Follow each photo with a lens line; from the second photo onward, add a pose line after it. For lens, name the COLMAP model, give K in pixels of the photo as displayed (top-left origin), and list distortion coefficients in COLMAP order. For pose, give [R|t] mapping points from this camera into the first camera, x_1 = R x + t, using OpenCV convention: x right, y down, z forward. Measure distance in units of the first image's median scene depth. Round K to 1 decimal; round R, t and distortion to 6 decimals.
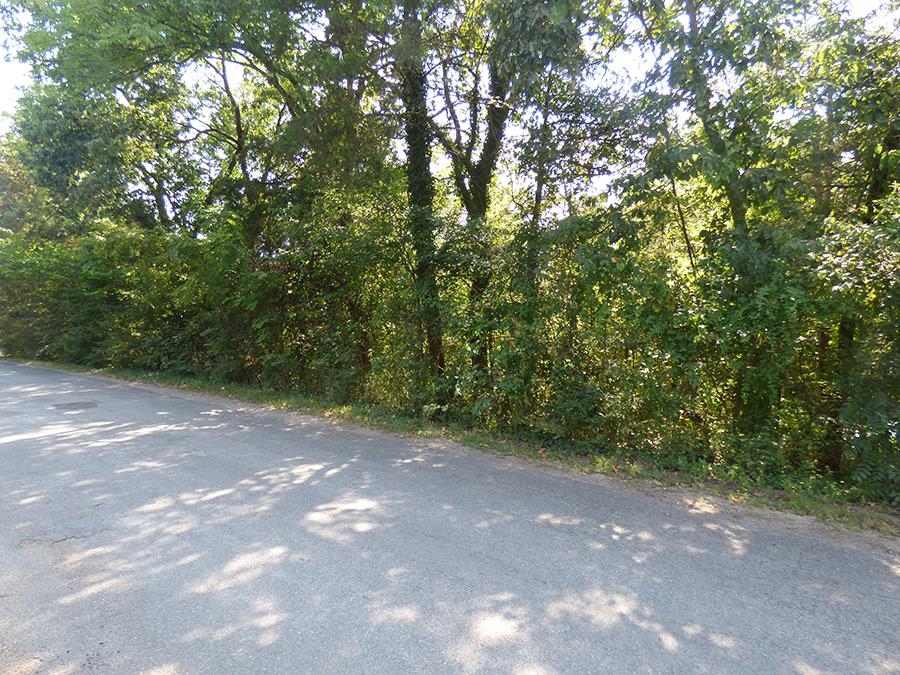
lens RADIAL K [[550.6, 0, 450.0], [0, 550.6, 337.5], [0, 0, 1]] dist [-0.003841, -0.003818]
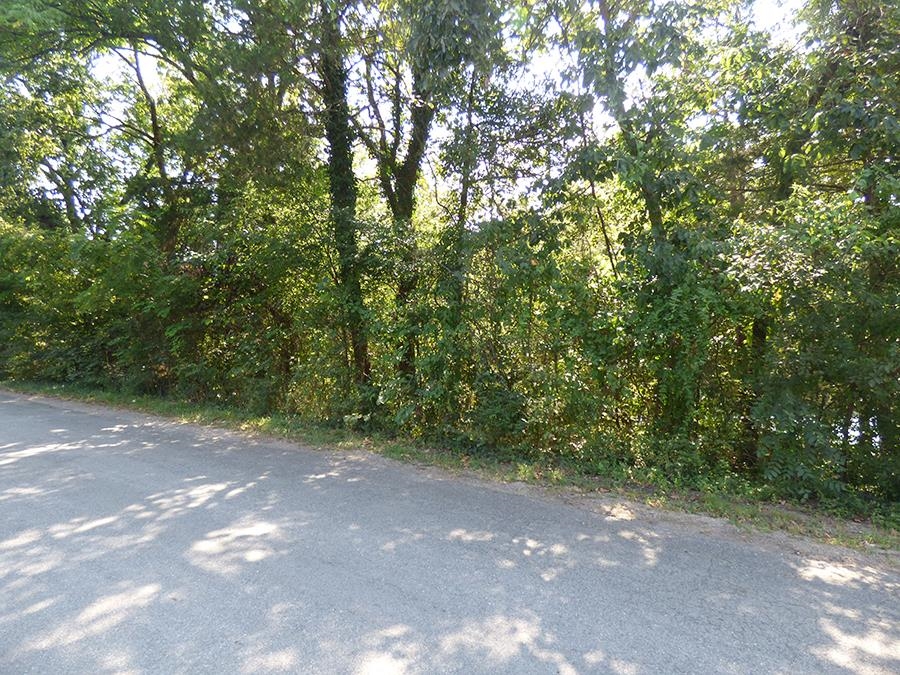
lens RADIAL K [[550.9, 0, 448.2], [0, 550.9, 335.3], [0, 0, 1]] dist [-0.007171, -0.000764]
pose [[0.994821, -0.014664, 0.100576, 0.041973], [0.015791, 0.999821, -0.010426, -0.002116], [-0.100405, 0.011960, 0.994875, 0.036243]]
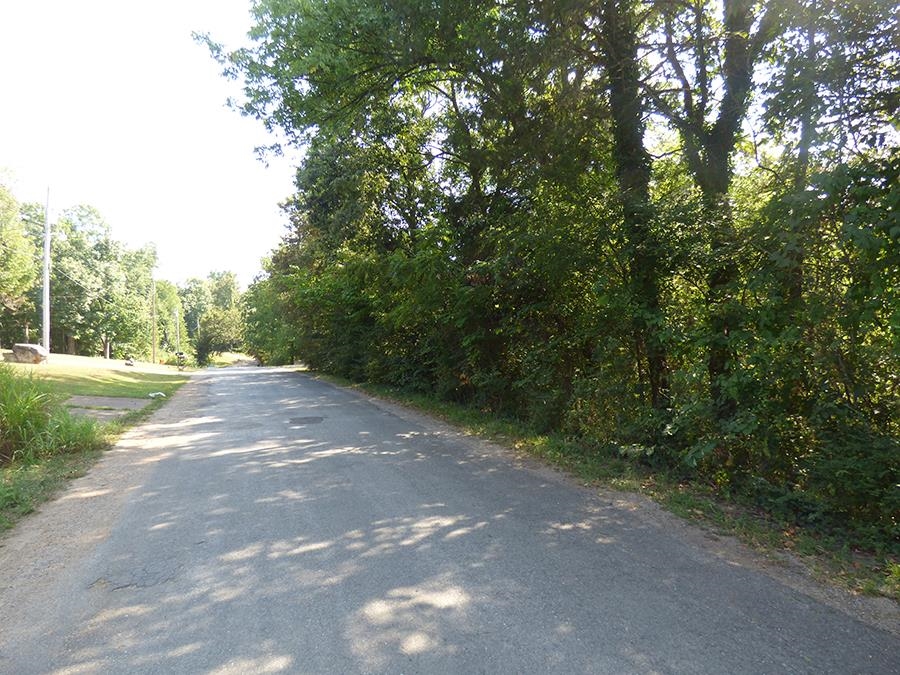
lens RADIAL K [[550.6, 0, 450.0], [0, 550.6, 337.5], [0, 0, 1]] dist [-0.003841, -0.003818]
pose [[0.882058, -0.023544, -0.470553, 0.121114], [0.011986, 0.999549, -0.027545, -0.009473], [0.470989, 0.018657, 0.881942, 0.237341]]
